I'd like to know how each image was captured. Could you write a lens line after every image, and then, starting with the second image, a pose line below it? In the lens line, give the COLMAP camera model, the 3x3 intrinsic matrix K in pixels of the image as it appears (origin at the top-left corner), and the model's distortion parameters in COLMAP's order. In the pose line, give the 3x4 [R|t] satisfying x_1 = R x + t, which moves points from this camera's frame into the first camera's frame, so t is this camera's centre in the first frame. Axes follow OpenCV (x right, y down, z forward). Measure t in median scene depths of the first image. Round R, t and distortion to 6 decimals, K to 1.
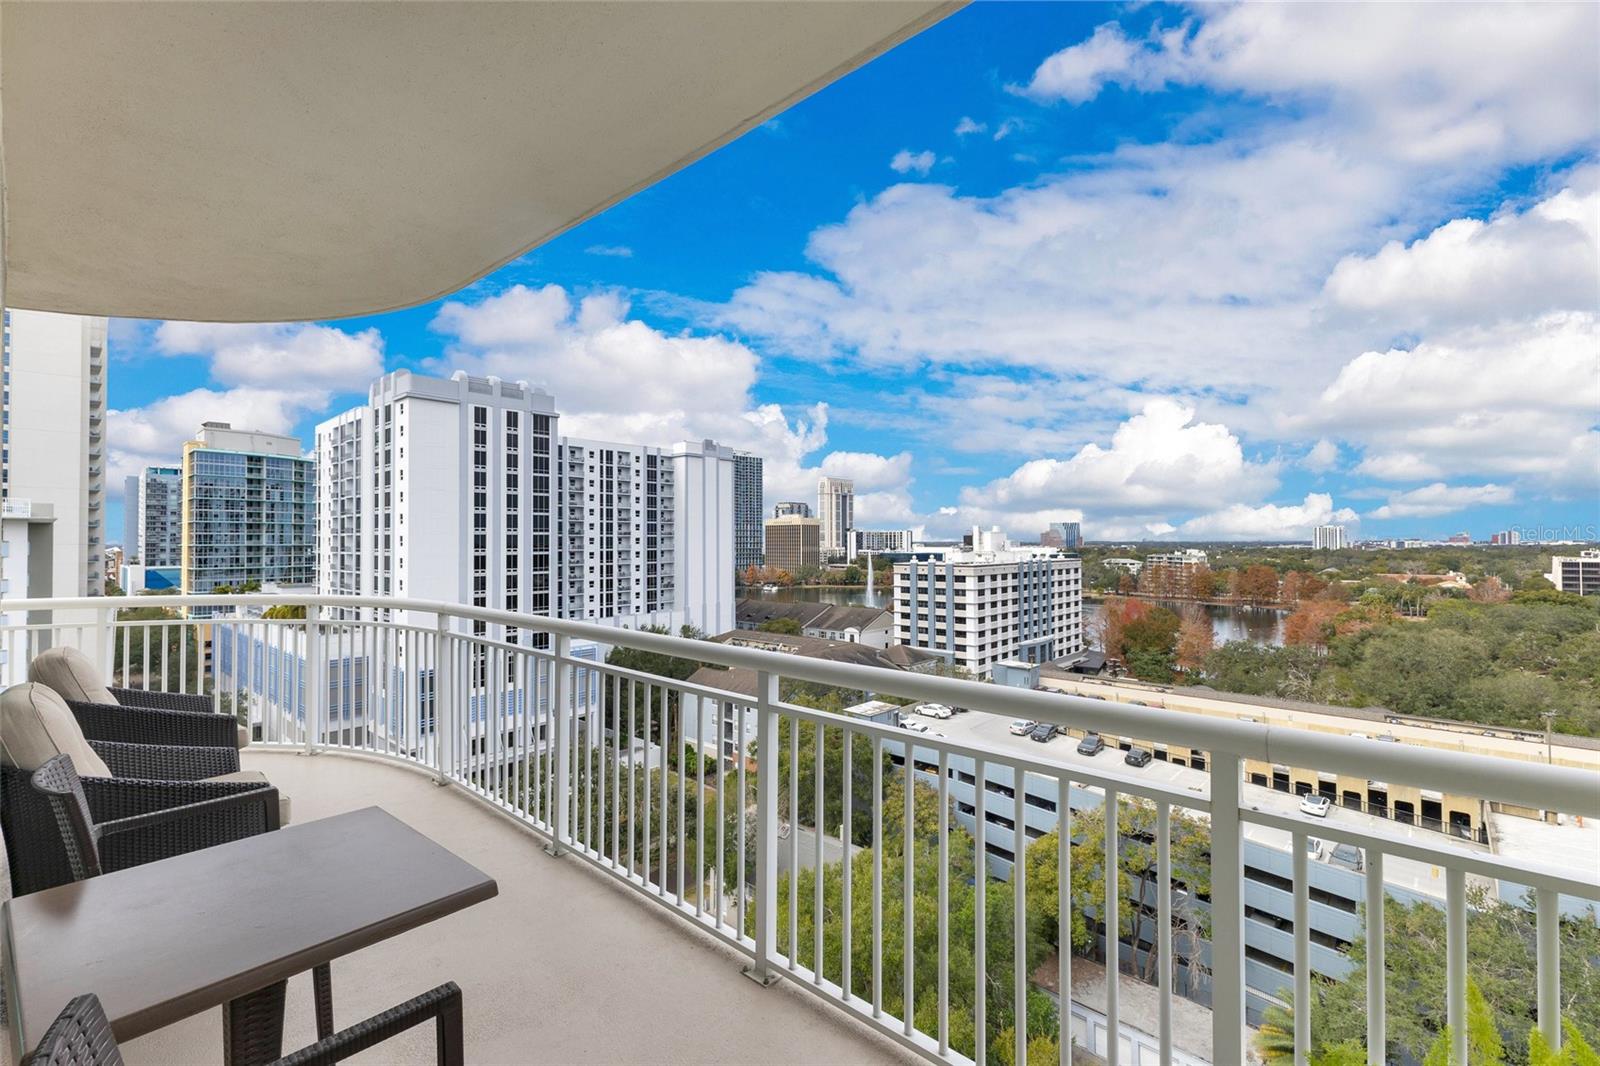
lens RADIAL K [[691.2, 0, 800.8], [0, 691.2, 538.2], [0, 0, 1]] dist [0.010832, -0.003978]
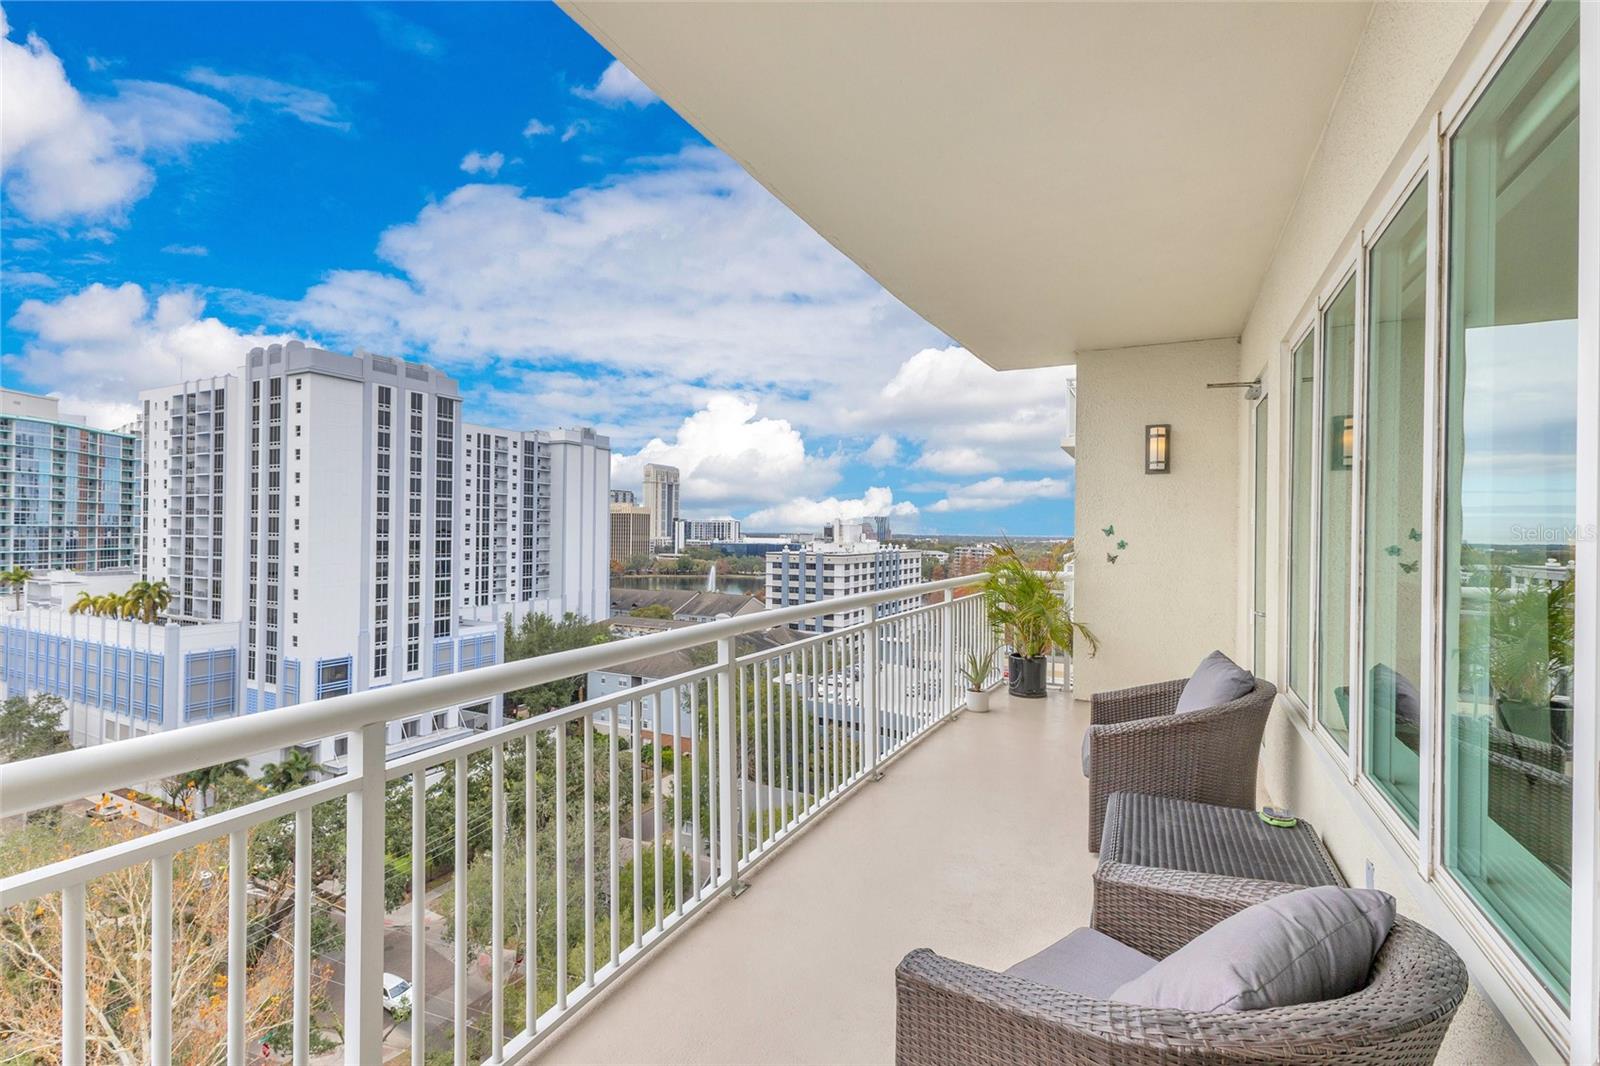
lens RADIAL K [[723.3, 0, 797.1], [0, 723.3, 526.1], [0, 0, 1]] dist [0.004306, 0.000494]
pose [[0.999977, 0.000211, -0.006824, 0.633760], [-0.000176, 0.999987, 0.005108, -0.012441], [0.006825, -0.005106, 0.999964, -0.068813]]
